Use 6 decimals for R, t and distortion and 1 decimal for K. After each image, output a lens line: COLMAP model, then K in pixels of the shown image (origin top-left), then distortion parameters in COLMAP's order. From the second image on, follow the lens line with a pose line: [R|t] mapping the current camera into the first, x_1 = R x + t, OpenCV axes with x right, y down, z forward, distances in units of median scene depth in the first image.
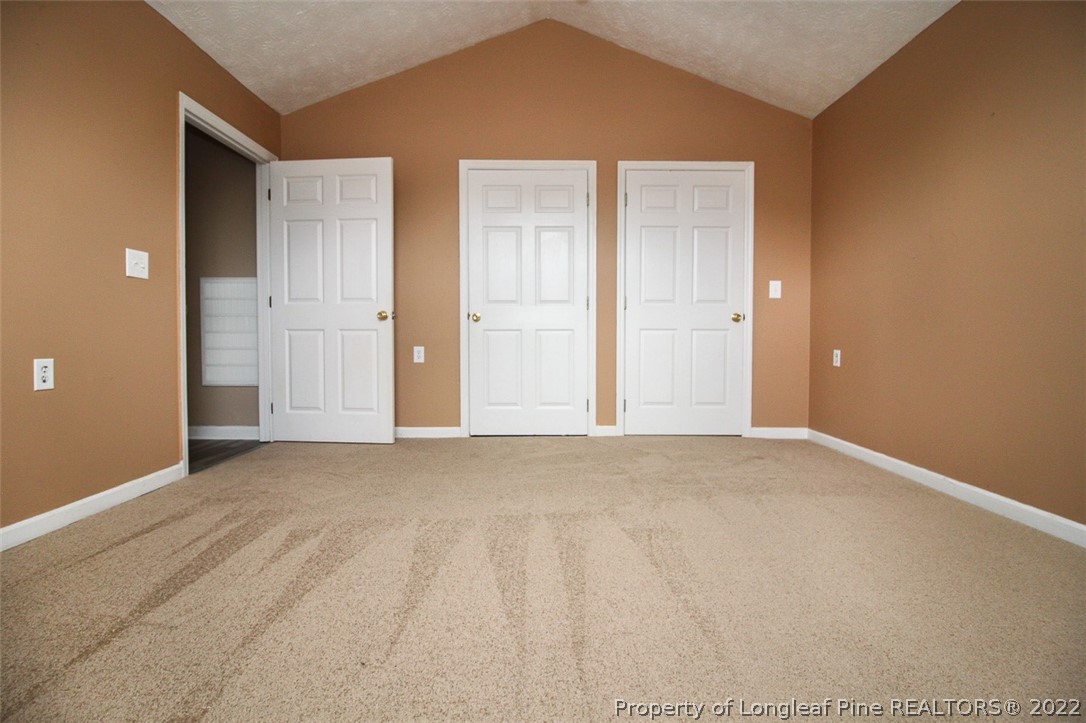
lens RADIAL K [[501.7, 0, 542.3], [0, 501.7, 350.6], [0, 0, 1]] dist [-0.000337, -0.016832]
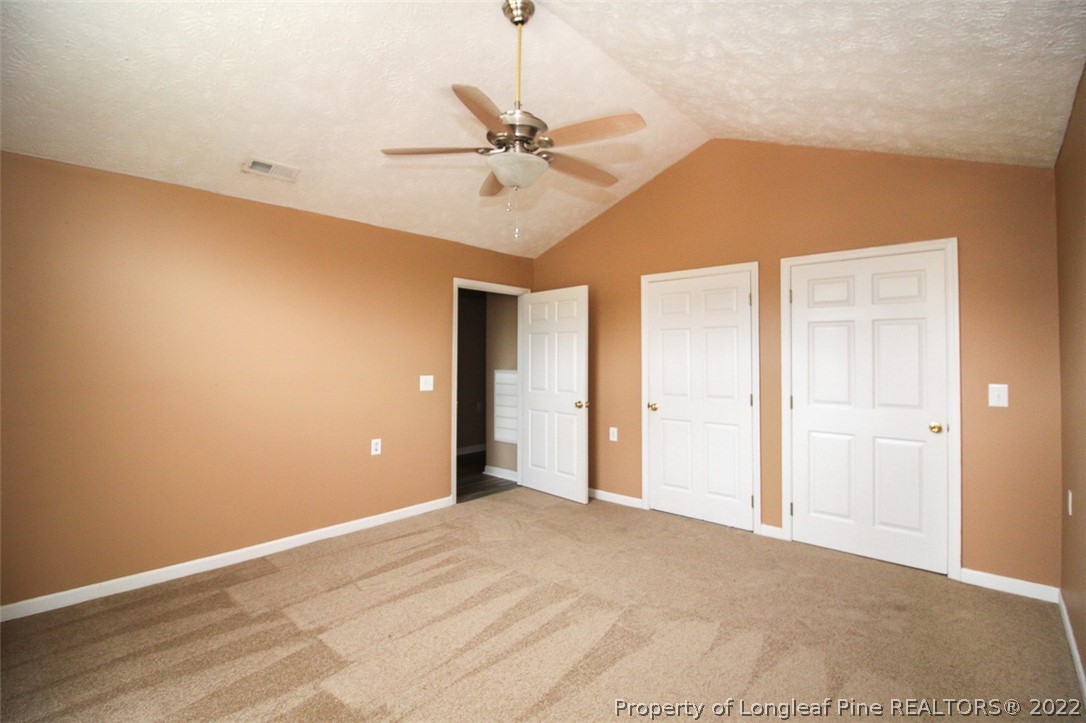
lens RADIAL K [[501.7, 0, 542.3], [0, 501.7, 350.6], [0, 0, 1]] dist [-0.000337, -0.016832]
pose [[0.734985, -0.010999, -0.677994, 0.499806], [-0.020691, 0.999039, -0.038637, -0.156991], [0.677767, 0.042426, 0.734051, -0.041355]]
